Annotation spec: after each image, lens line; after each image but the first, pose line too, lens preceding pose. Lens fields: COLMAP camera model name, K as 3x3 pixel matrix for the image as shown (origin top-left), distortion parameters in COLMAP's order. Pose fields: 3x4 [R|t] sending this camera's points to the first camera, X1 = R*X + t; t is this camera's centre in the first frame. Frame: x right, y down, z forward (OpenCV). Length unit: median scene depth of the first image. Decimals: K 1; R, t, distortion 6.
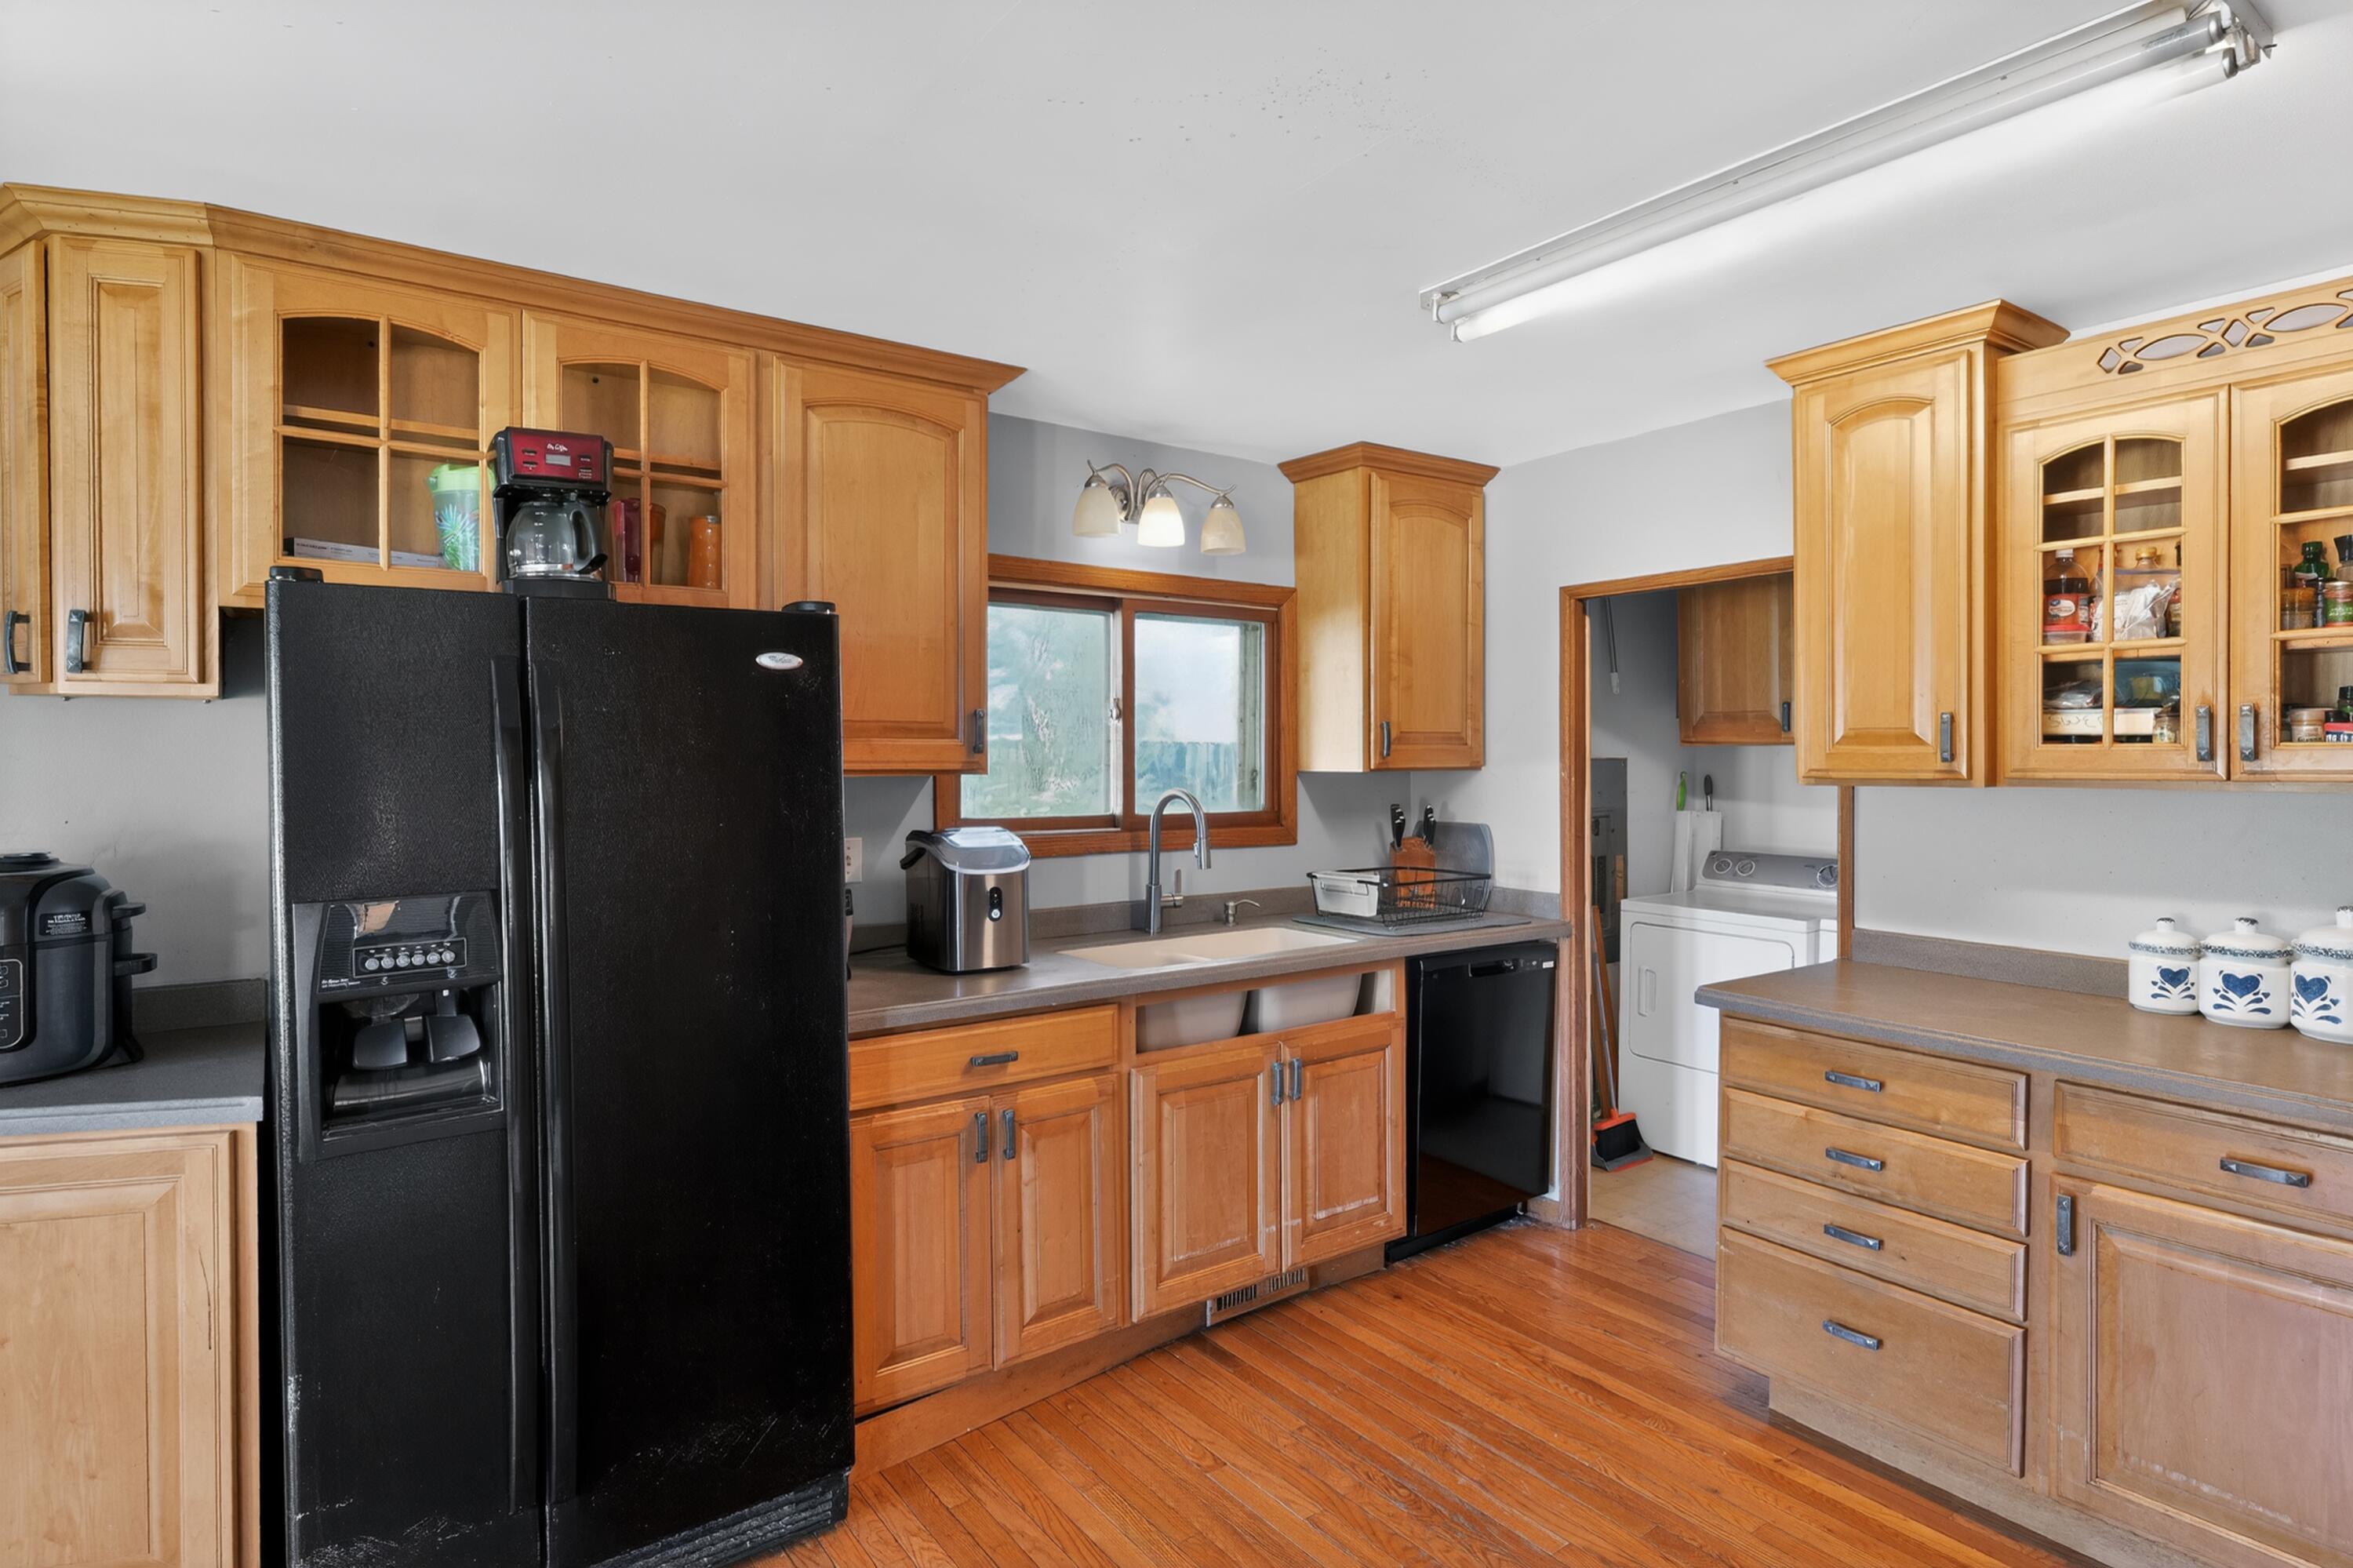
lens RADIAL K [[1217.2, 0, 1167.8], [0, 1217.2, 766.3], [0, 0, 1]] dist [-0.000664, -0.000774]
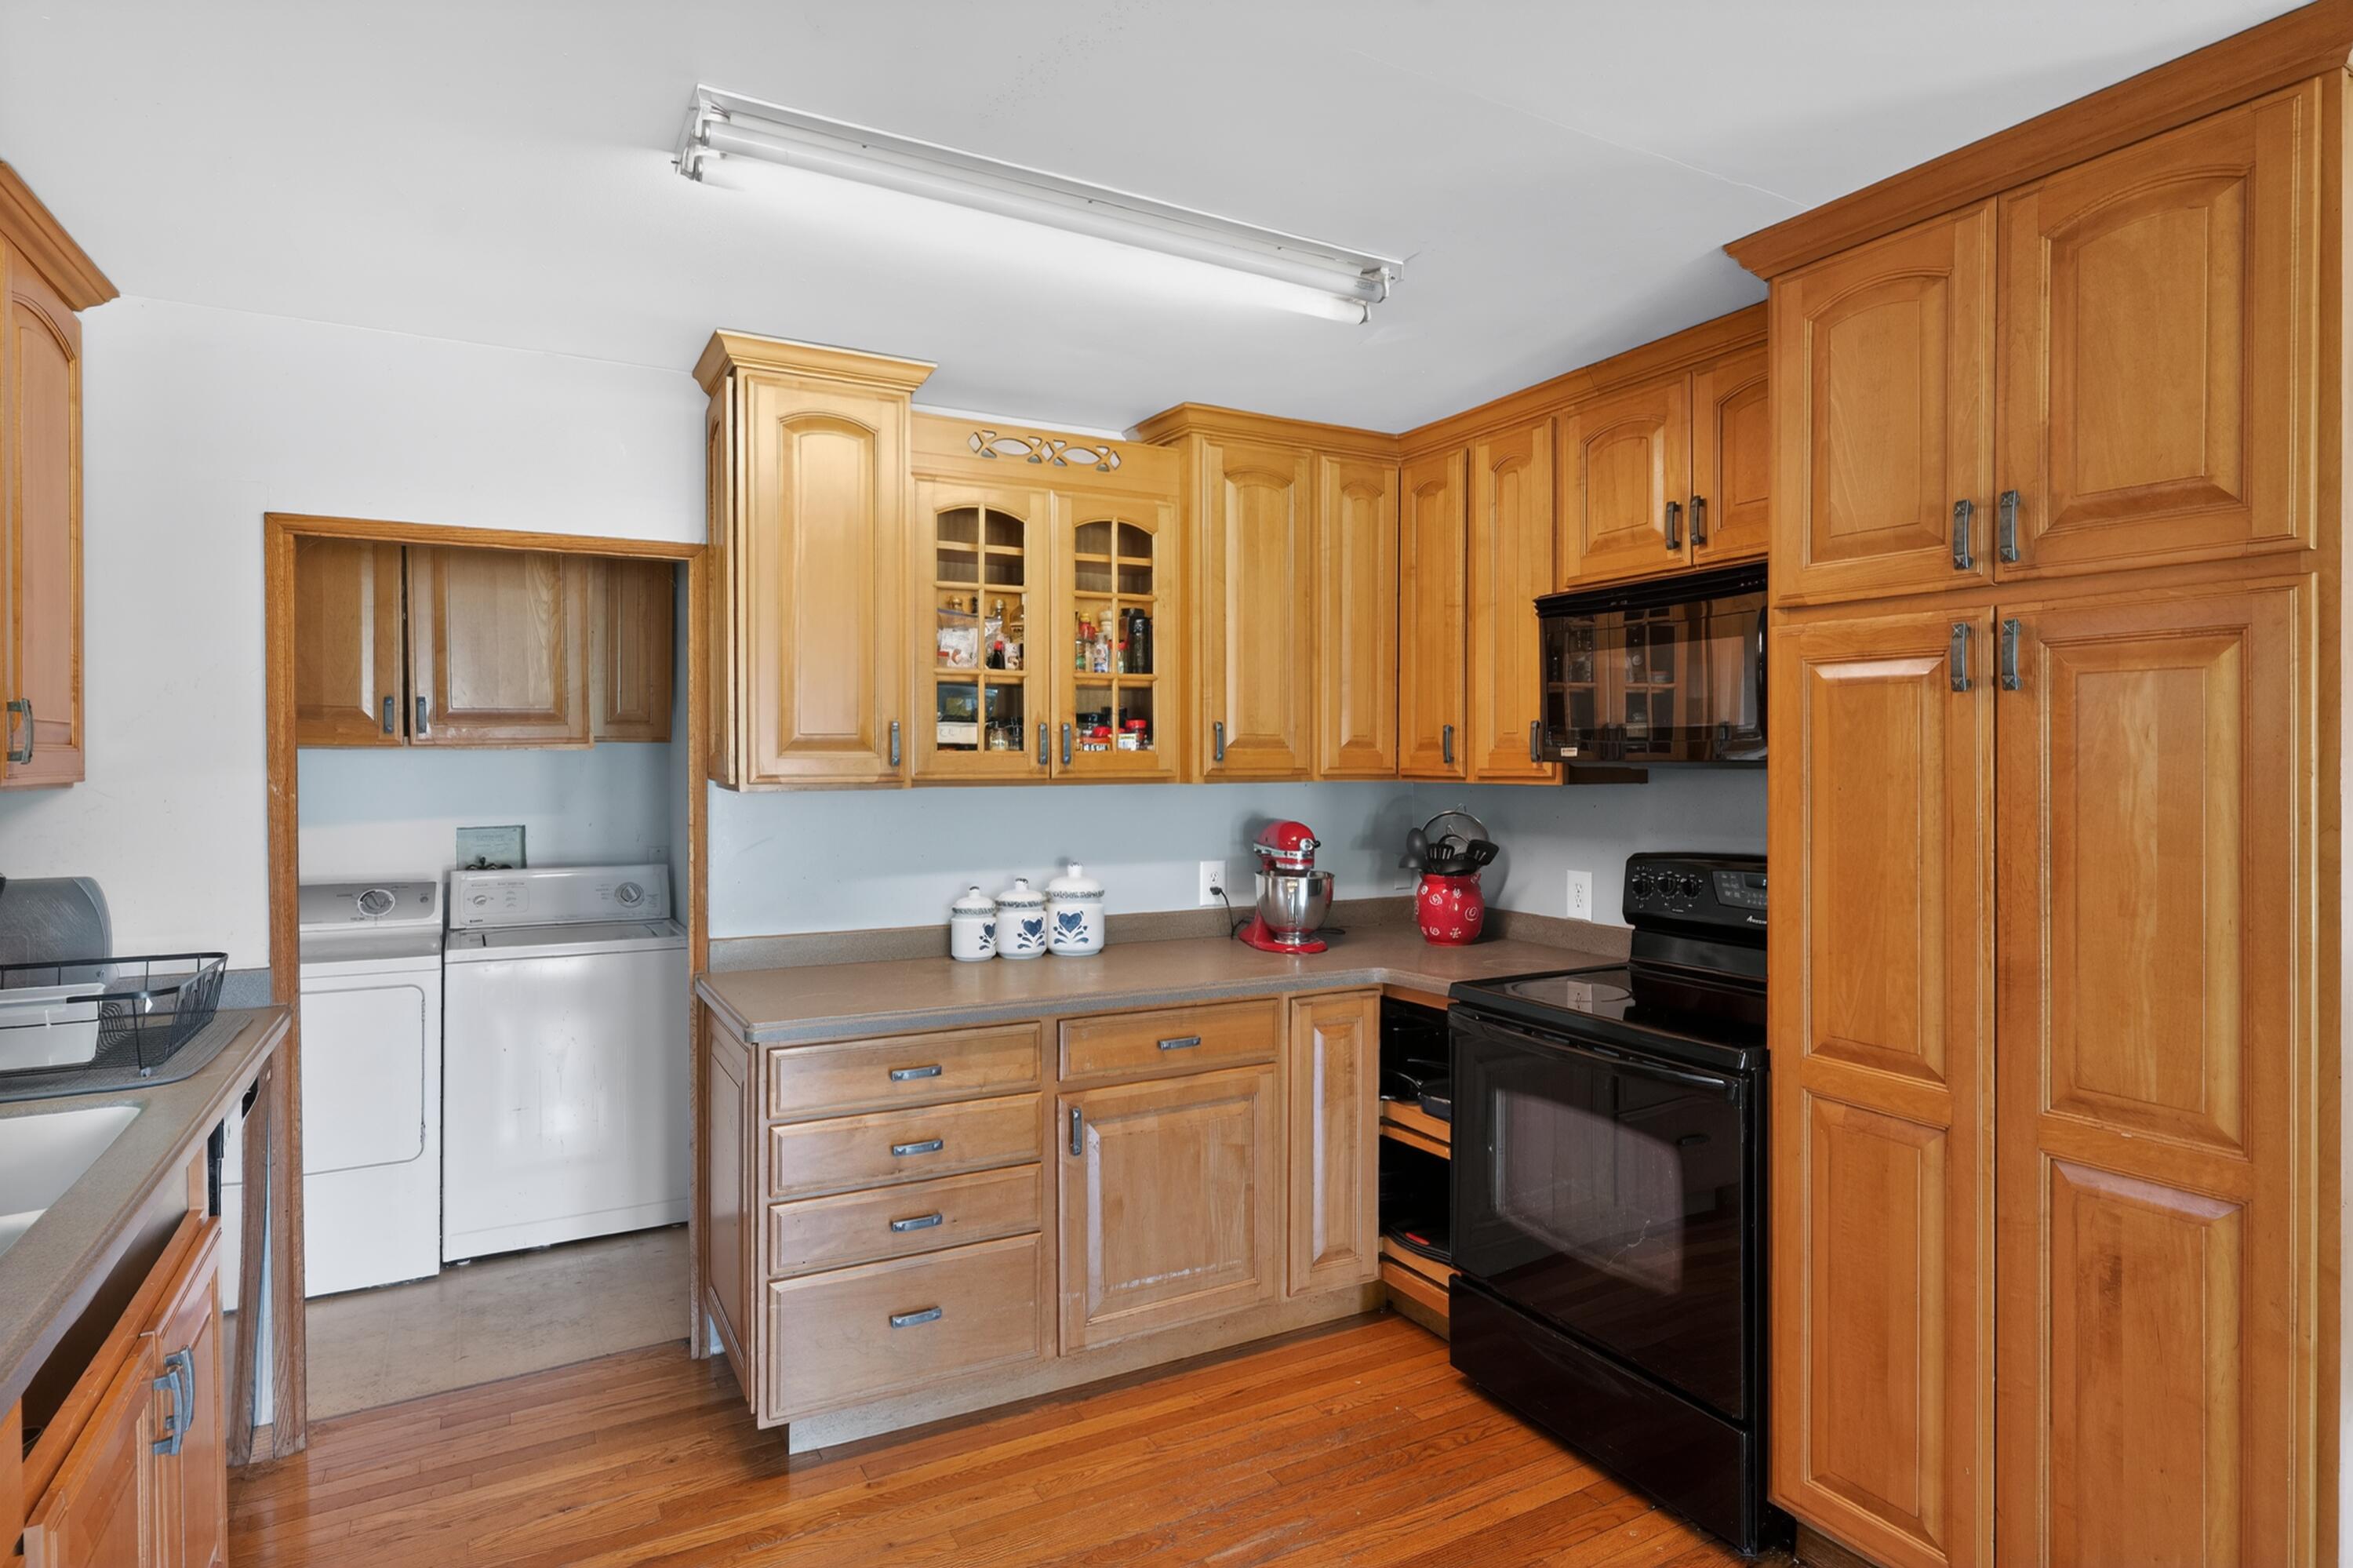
lens RADIAL K [[1217.2, 0, 1167.8], [0, 1217.2, 766.3], [0, 0, 1]] dist [-0.000664, -0.000774]
pose [[0.124515, -0.006300, 0.992198, -0.342285], [0.010251, 0.999935, 0.005062, -0.005433], [-0.992165, 0.009541, 0.124571, 0.506362]]
